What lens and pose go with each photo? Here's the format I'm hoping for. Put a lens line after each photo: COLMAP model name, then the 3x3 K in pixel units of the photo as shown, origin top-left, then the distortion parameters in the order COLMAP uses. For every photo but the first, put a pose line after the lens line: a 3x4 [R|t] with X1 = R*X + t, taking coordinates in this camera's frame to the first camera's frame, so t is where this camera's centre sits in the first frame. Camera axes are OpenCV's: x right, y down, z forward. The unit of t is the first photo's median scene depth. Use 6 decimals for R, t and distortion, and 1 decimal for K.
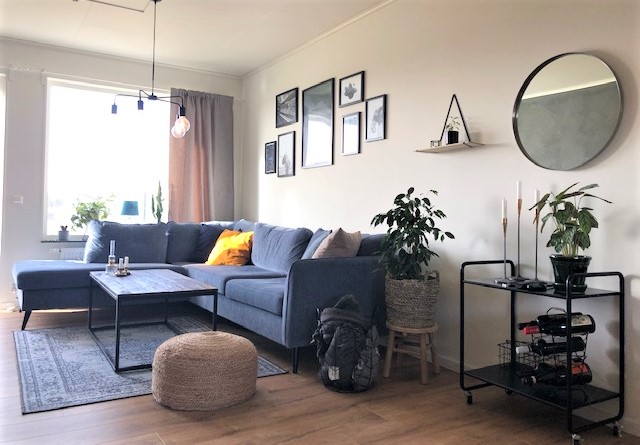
lens RADIAL K [[524.1, 0, 320.0], [0, 524.1, 222.5], [0, 0, 1]] dist [0.041944, -0.004853]
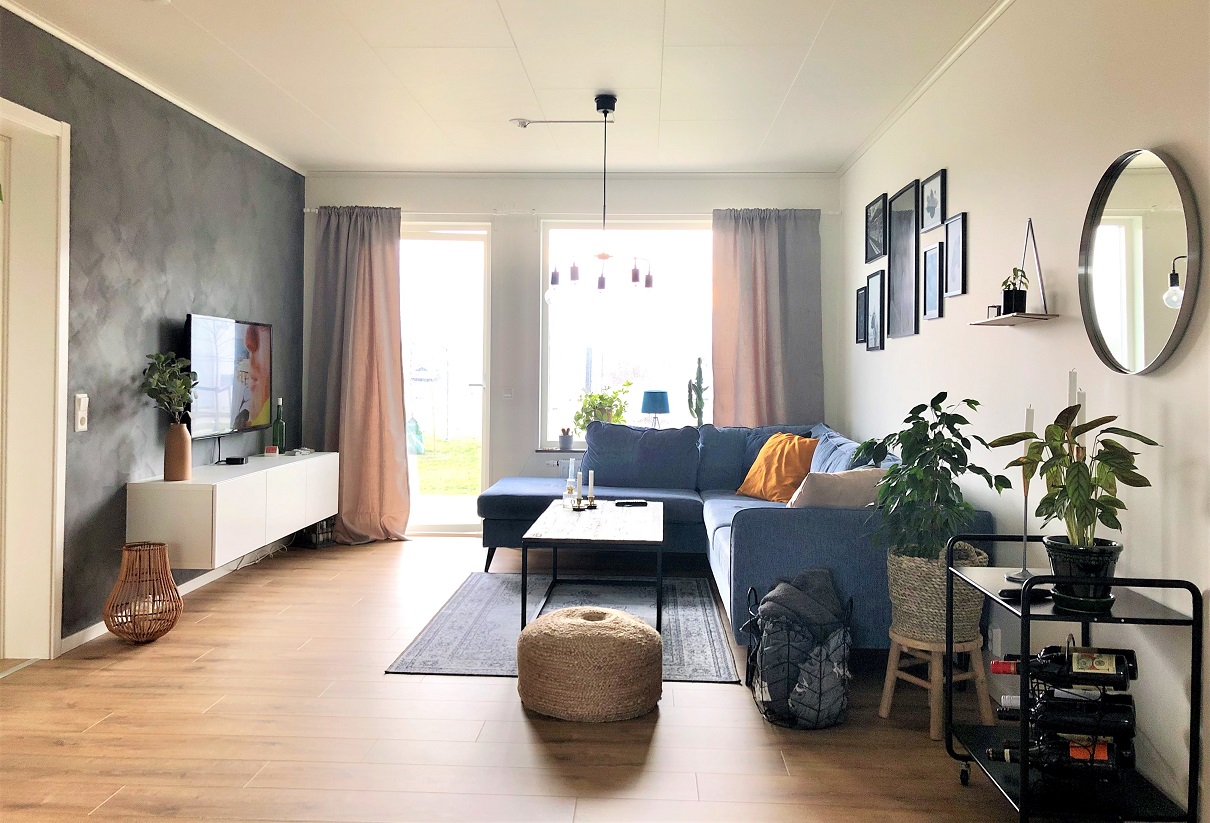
lens RADIAL K [[1004.4, 0, 605.0], [0, 1004.4, 411.5], [0, 0, 1]] dist [0.058050, 0.002192]
pose [[0.828888, 0.012664, -0.559271, 0.371223], [-0.002233, 0.999811, 0.019330, -0.051764], [0.559410, -0.014774, 0.828759, -0.079799]]
